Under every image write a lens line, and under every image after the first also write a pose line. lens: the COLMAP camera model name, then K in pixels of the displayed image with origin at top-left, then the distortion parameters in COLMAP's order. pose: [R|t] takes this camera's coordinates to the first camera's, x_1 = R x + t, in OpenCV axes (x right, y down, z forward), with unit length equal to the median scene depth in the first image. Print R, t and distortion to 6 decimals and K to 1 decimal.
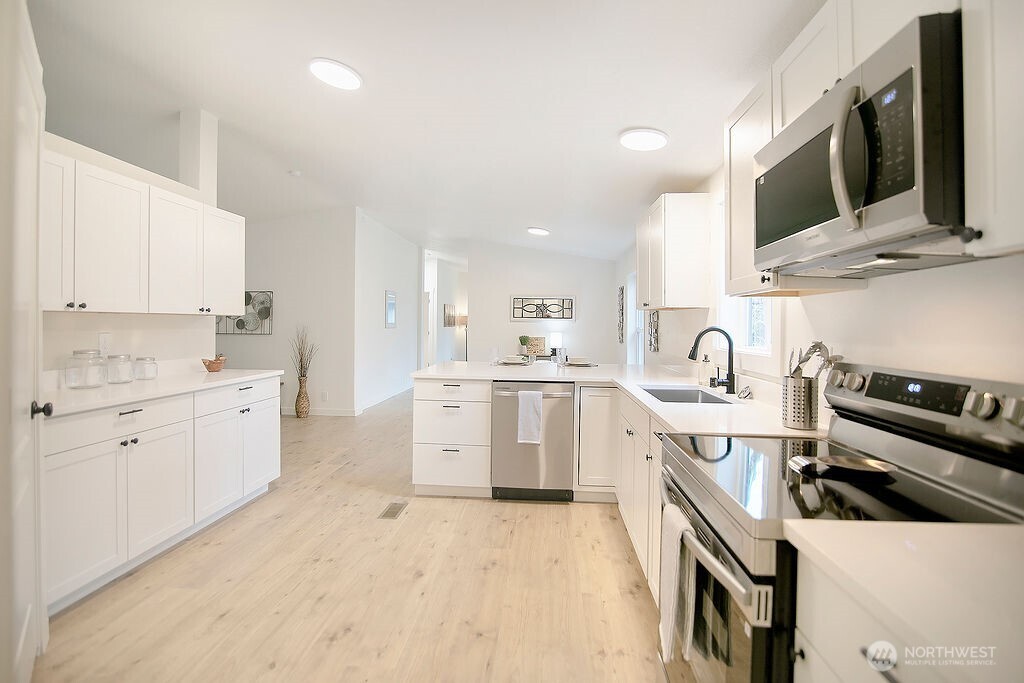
lens RADIAL K [[460.2, 0, 496.0], [0, 460.2, 280.2], [0, 0, 1]] dist [-0.014700, 0.000145]
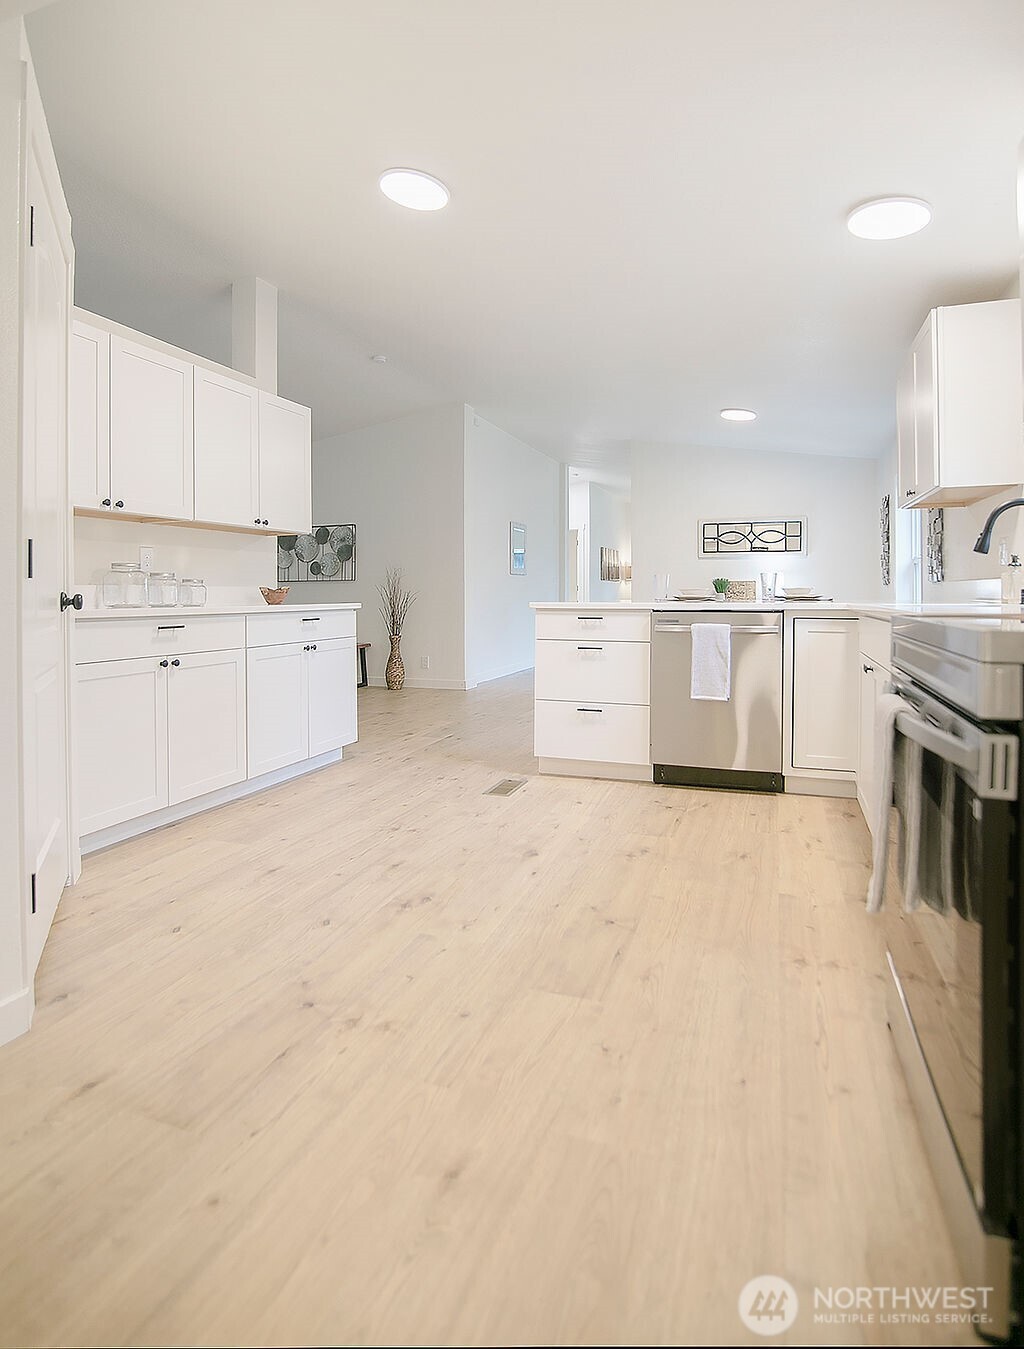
lens RADIAL K [[701.1, 0, 510.2], [0, 701.1, 513.7], [0, 0, 1]] dist [-0.014517, -0.000479]
pose [[0.968371, -0.040353, -0.246230, 0.054177], [0.036235, 0.999118, -0.021231, 0.105105], [0.246869, 0.011637, 0.968979, -0.022048]]
